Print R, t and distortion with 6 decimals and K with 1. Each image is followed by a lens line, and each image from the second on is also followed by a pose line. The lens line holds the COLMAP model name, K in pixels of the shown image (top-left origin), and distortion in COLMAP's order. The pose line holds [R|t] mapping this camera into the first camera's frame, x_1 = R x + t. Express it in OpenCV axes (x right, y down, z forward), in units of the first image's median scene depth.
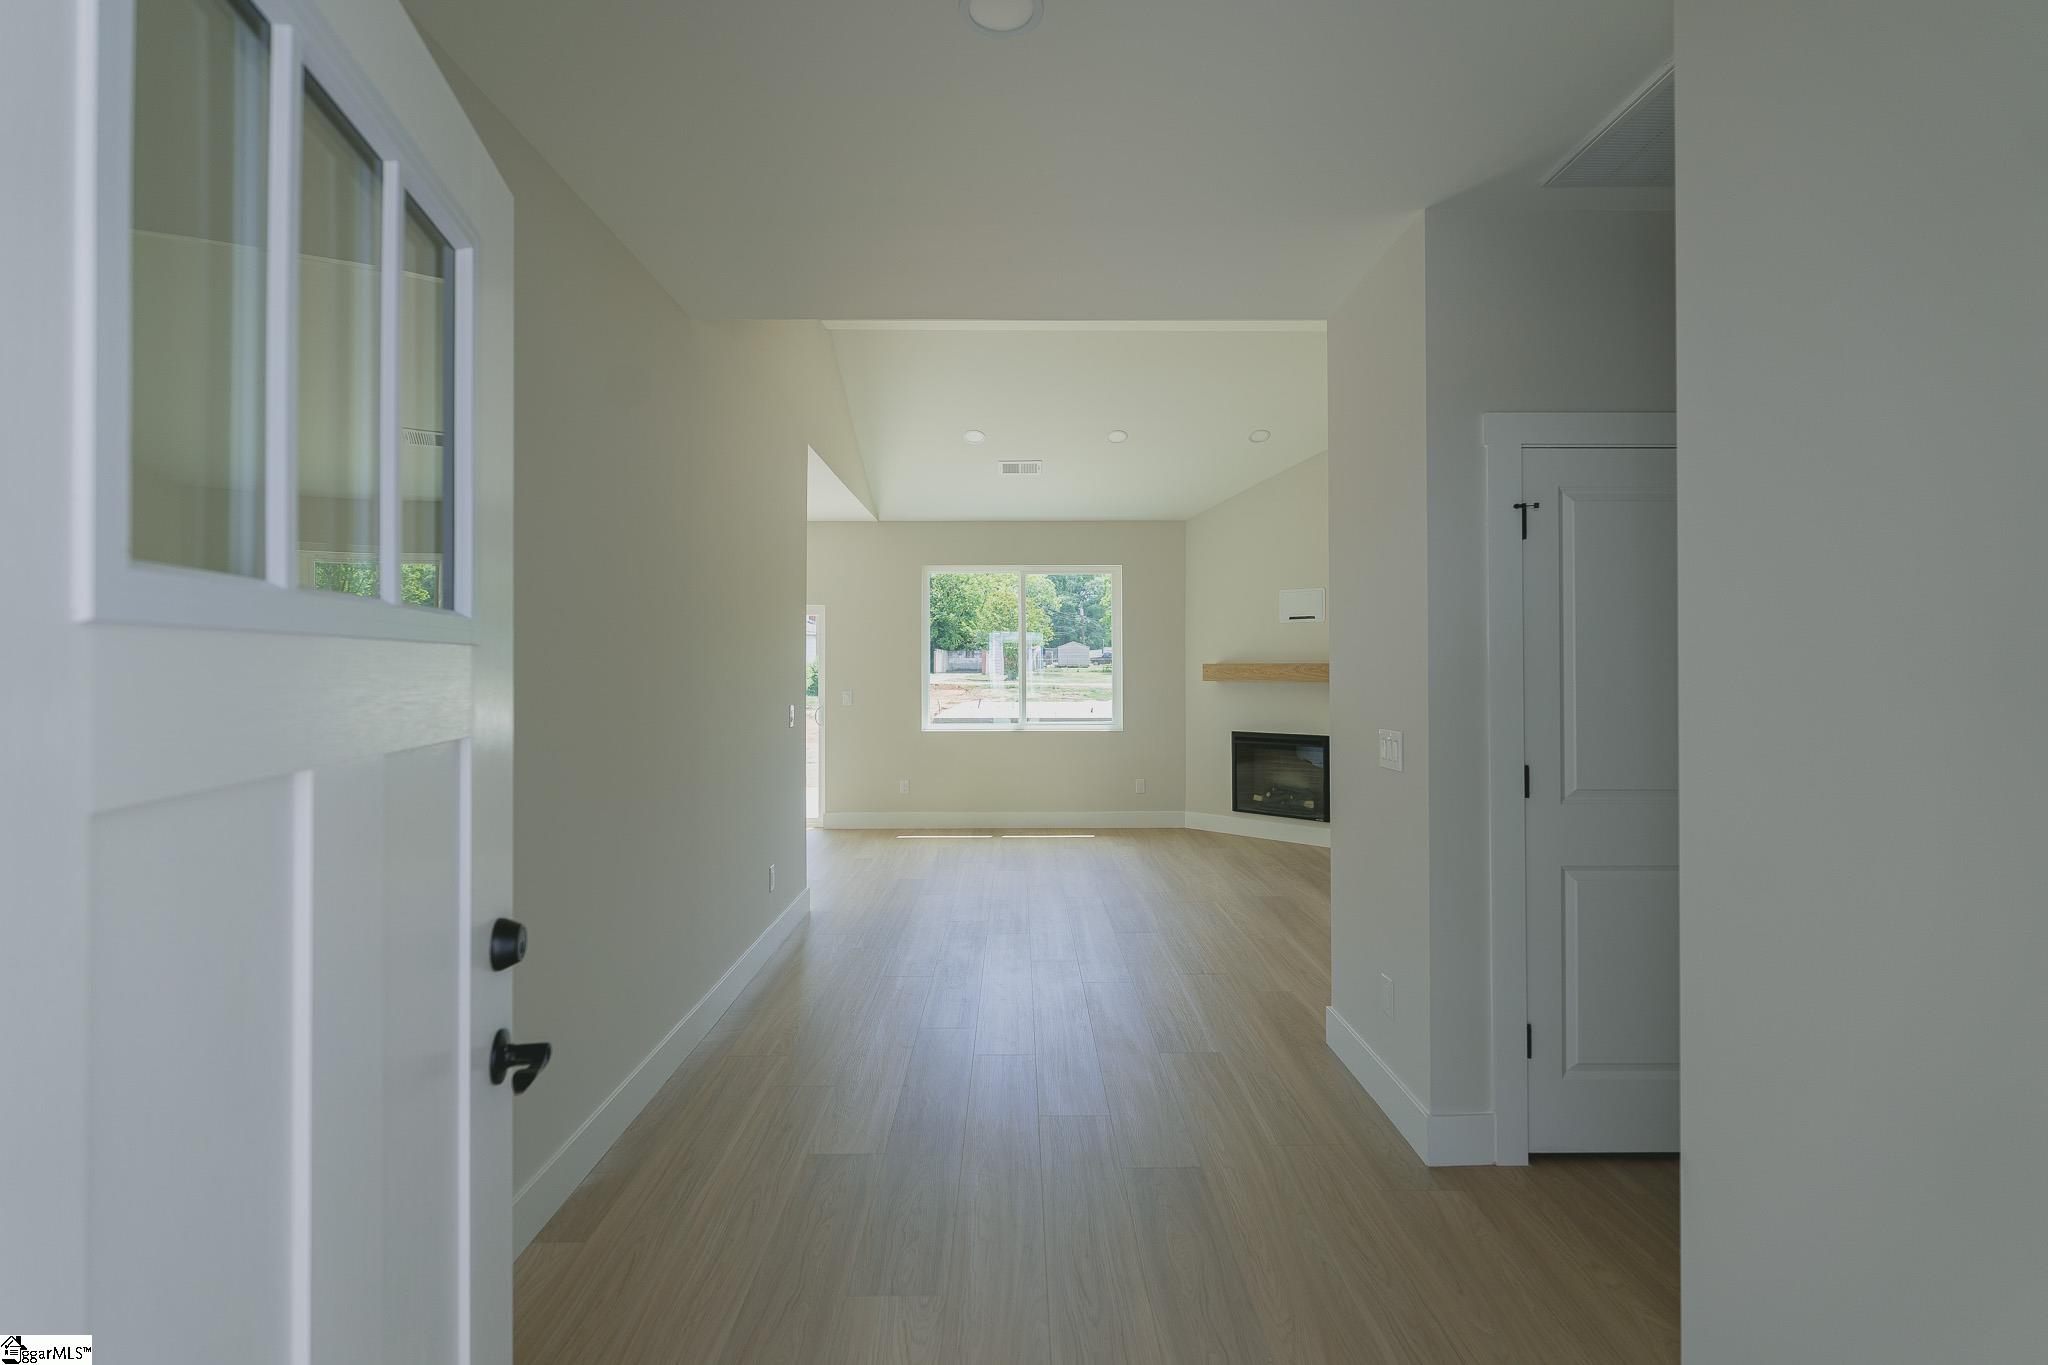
lens RADIAL K [[920.4, 0, 1017.4], [0, 920.4, 650.6], [0, 0, 1]] dist [-0.004070, -0.000235]
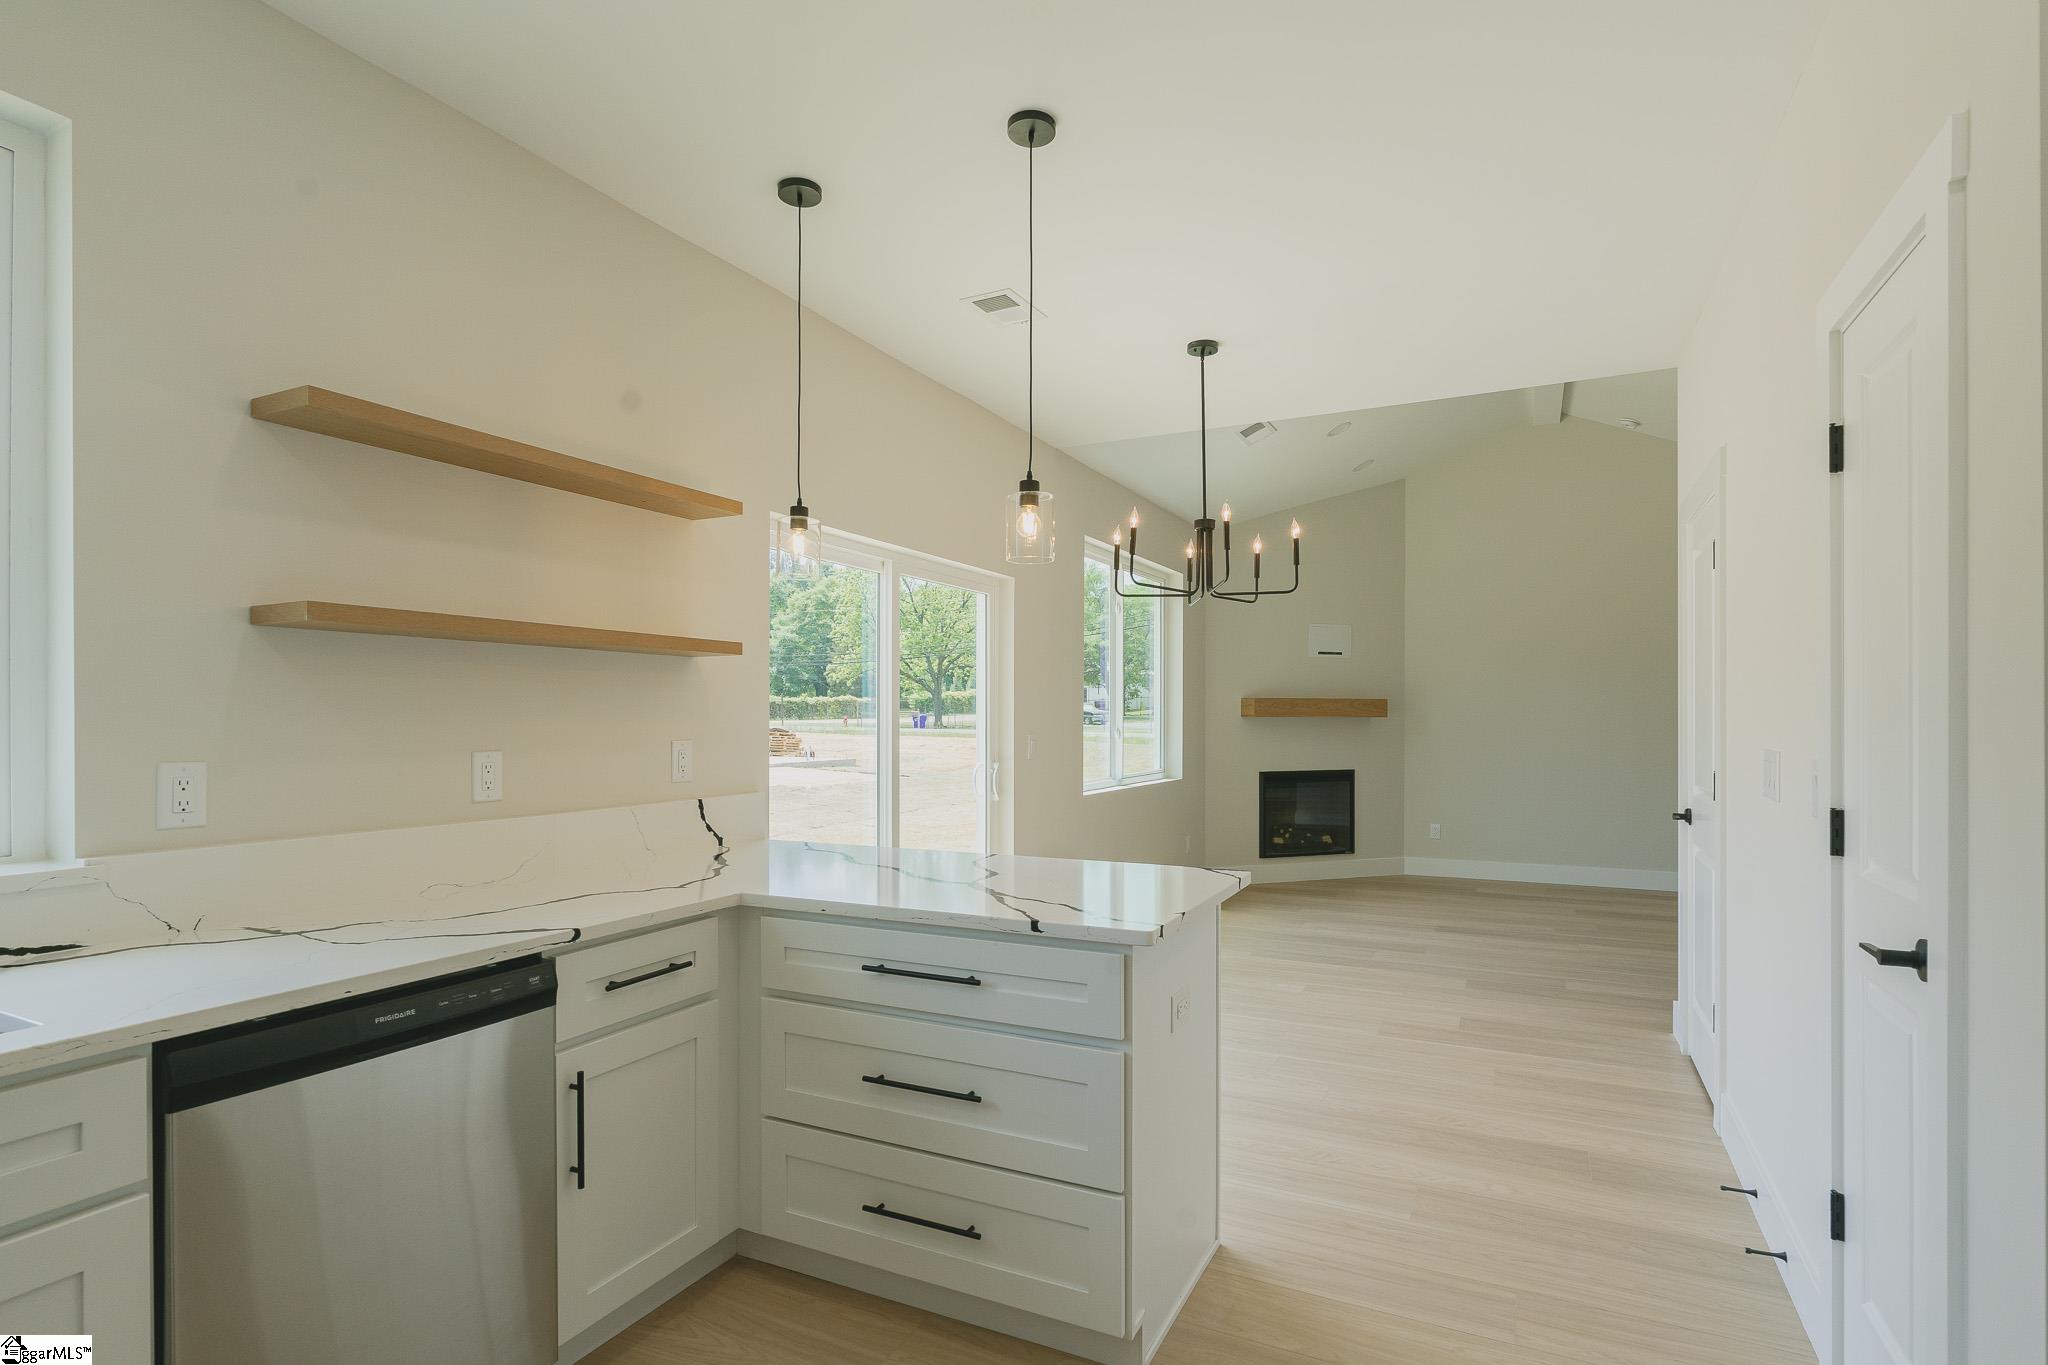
lens RADIAL K [[1014.1, 0, 1032.4], [0, 1014.1, 711.9], [0, 0, 1]] dist [-0.009452, 0.000279]
pose [[0.447309, 0.006354, 0.894357, -0.774924], [-0.017233, 0.999850, 0.001515, 0.029997], [-0.894214, -0.016090, 0.447351, 0.751974]]
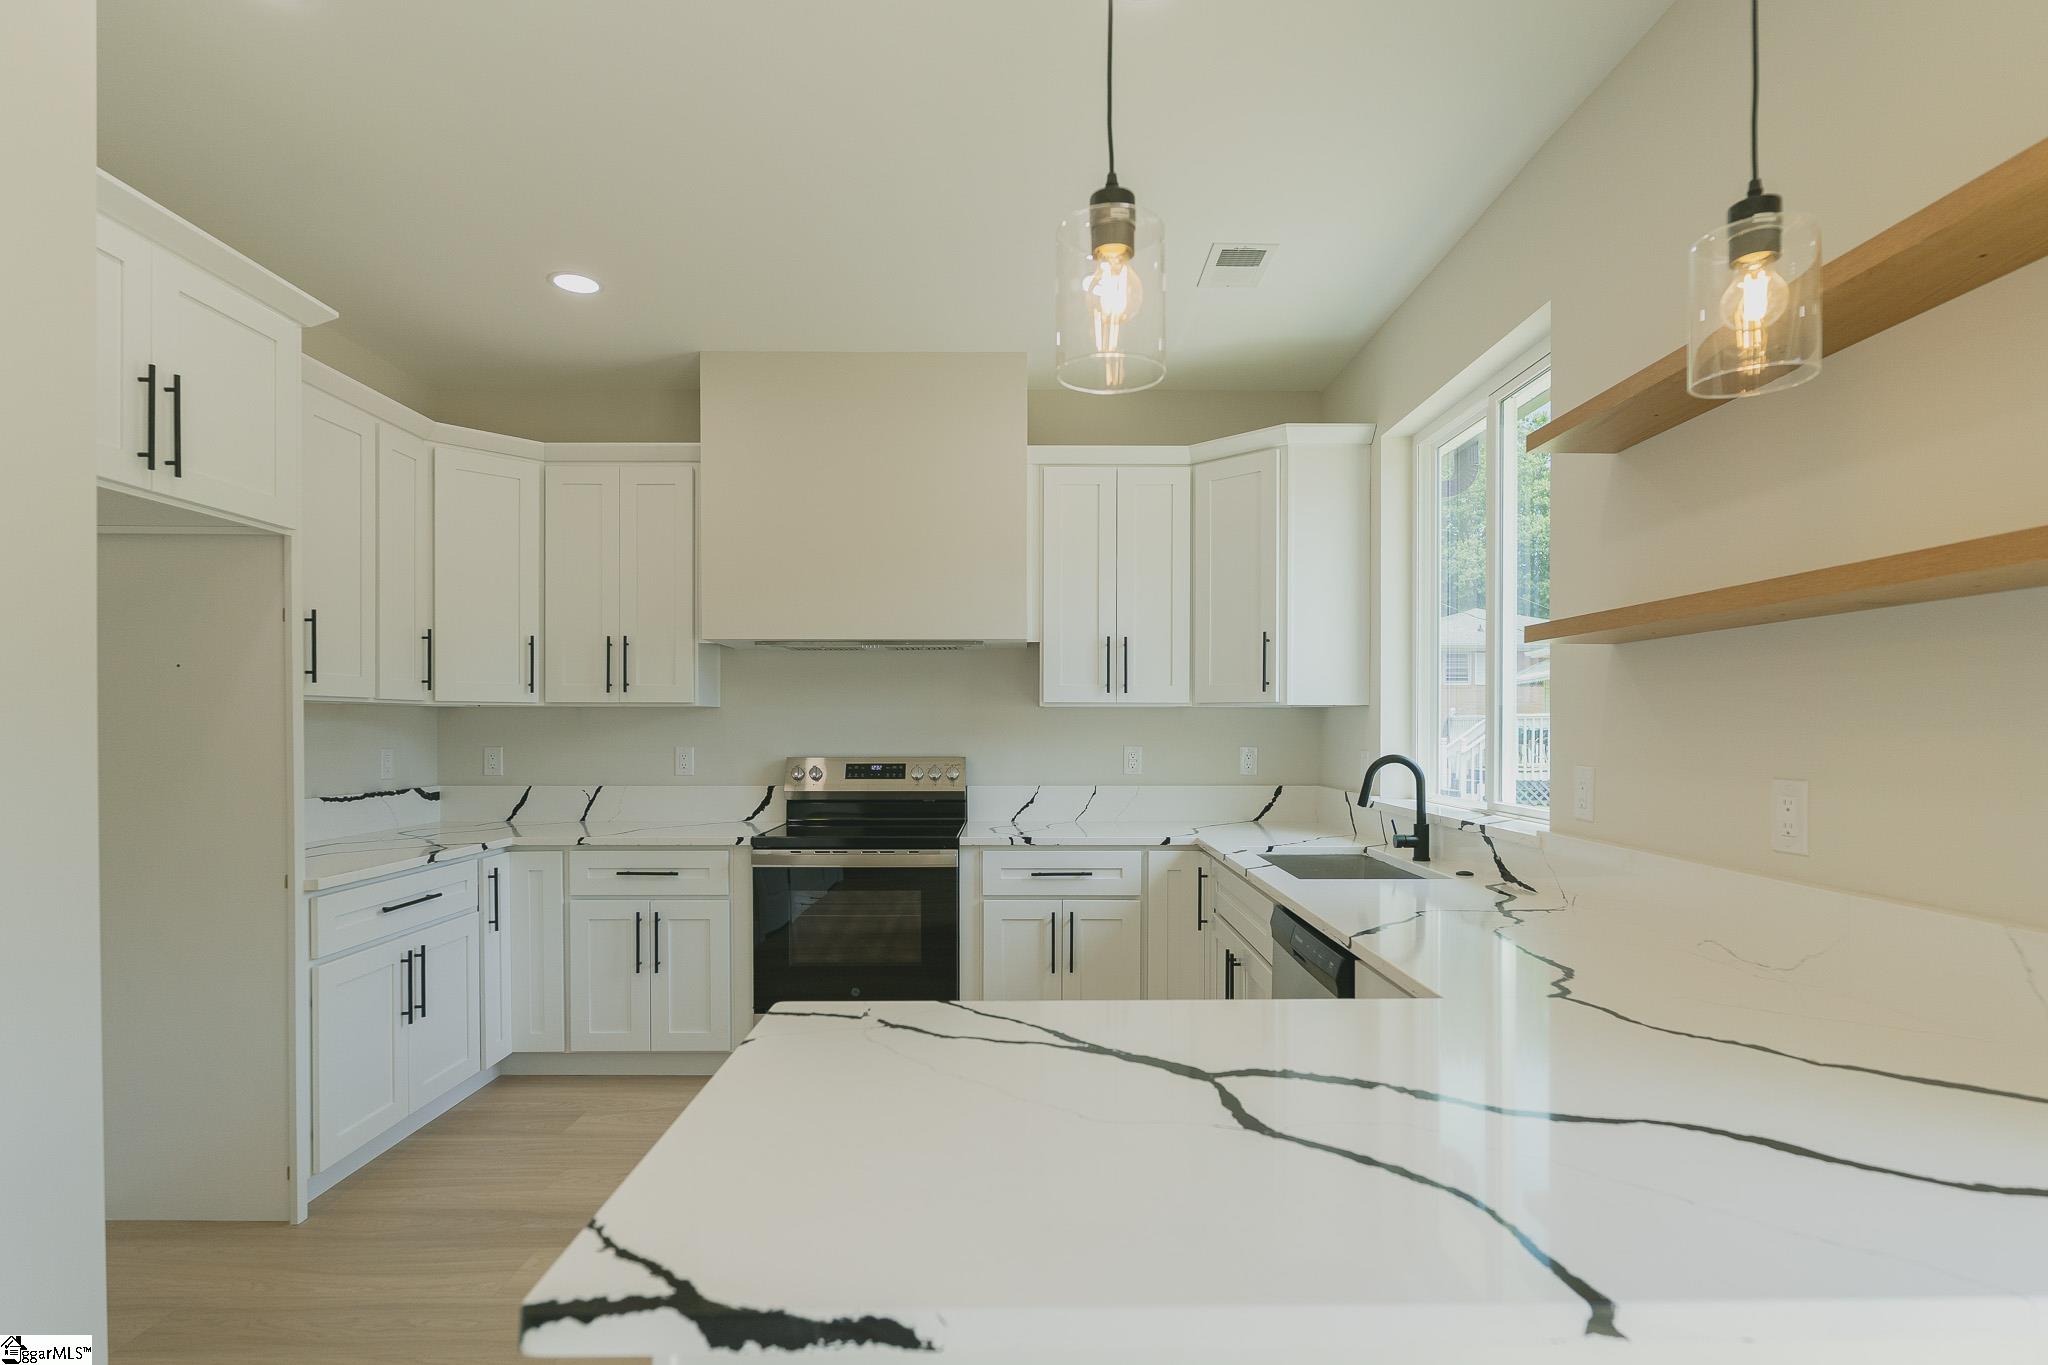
lens RADIAL K [[1019.3, 0, 1026.6], [0, 1019.3, 731.5], [0, 0, 1]] dist [-0.004413, 0.000359]
pose [[0.000662, 0.007295, -0.999973, -0.356654], [0.017190, 0.999826, 0.007305, 0.031009], [0.999852, -0.017194, 0.000537, 0.880178]]
